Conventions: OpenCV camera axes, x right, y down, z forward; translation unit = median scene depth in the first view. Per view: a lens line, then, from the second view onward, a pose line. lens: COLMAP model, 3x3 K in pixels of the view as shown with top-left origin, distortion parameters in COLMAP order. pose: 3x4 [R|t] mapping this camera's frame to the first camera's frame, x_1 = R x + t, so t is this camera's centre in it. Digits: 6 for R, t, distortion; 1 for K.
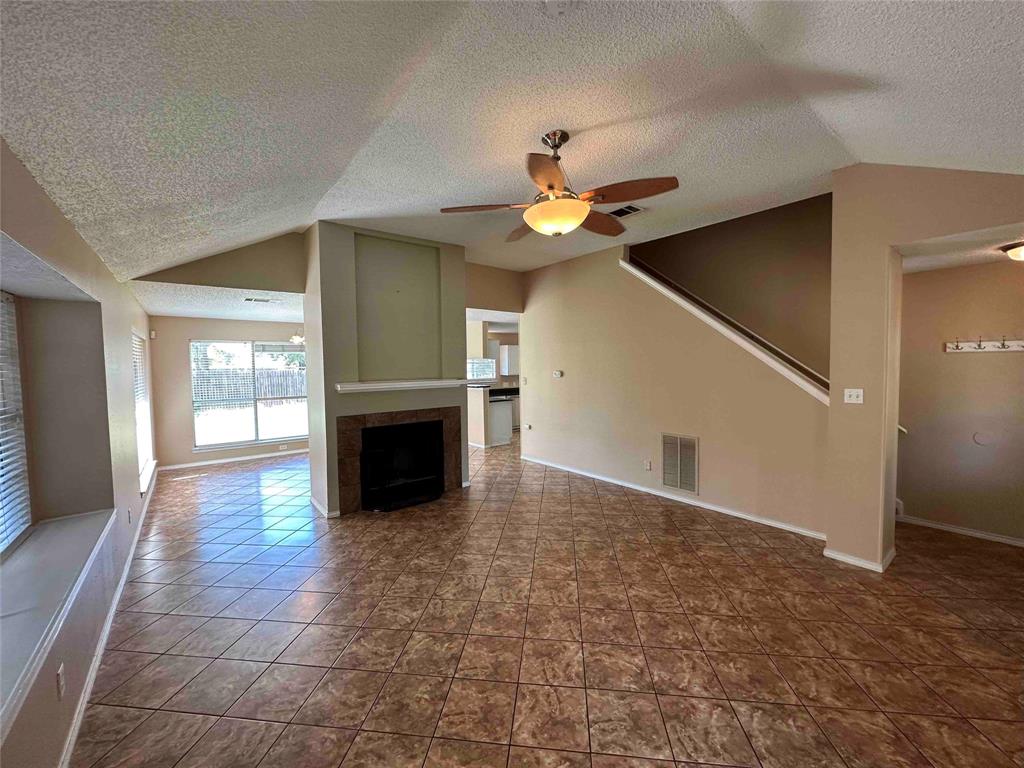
lens RADIAL K [[408.0, 0, 510.8], [0, 408.0, 384.5], [0, 0, 1]] dist [-0.003419, -0.000746]
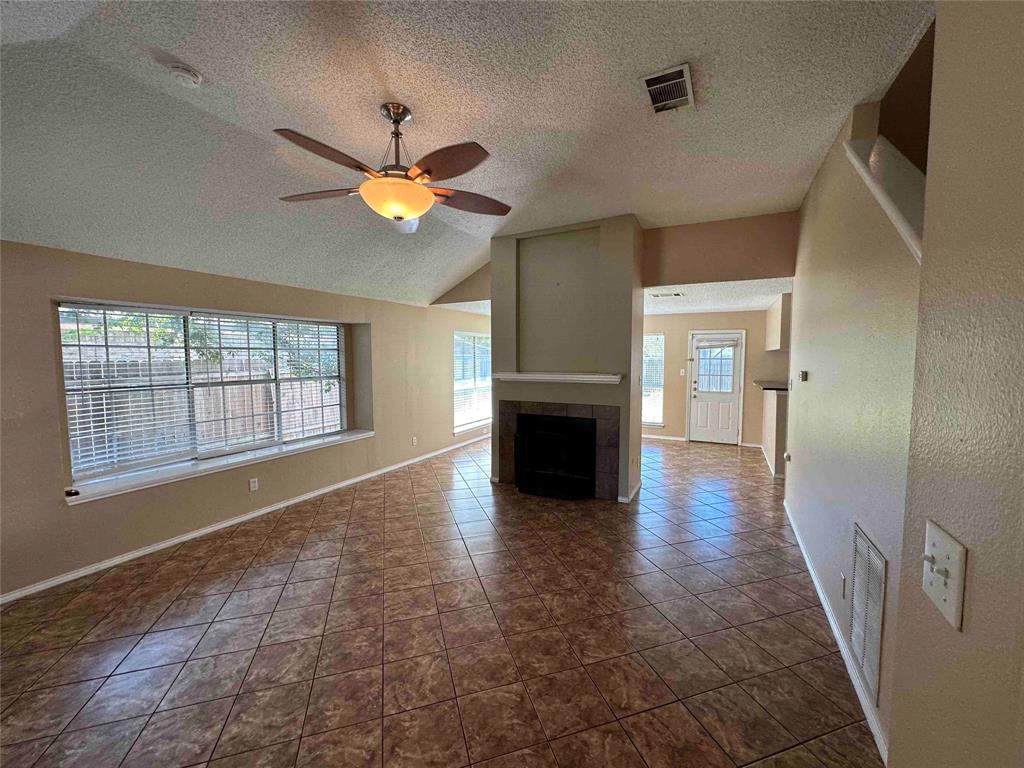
lens RADIAL K [[408.0, 0, 511.1], [0, 408.0, 382.1], [0, 0, 1]] dist [-0.003419, -0.000746]
pose [[0.407595, 0.070872, -0.910408, 0.651244], [-0.051687, 0.997176, 0.054486, -0.038468], [0.911699, 0.024848, 0.410107, 0.522877]]
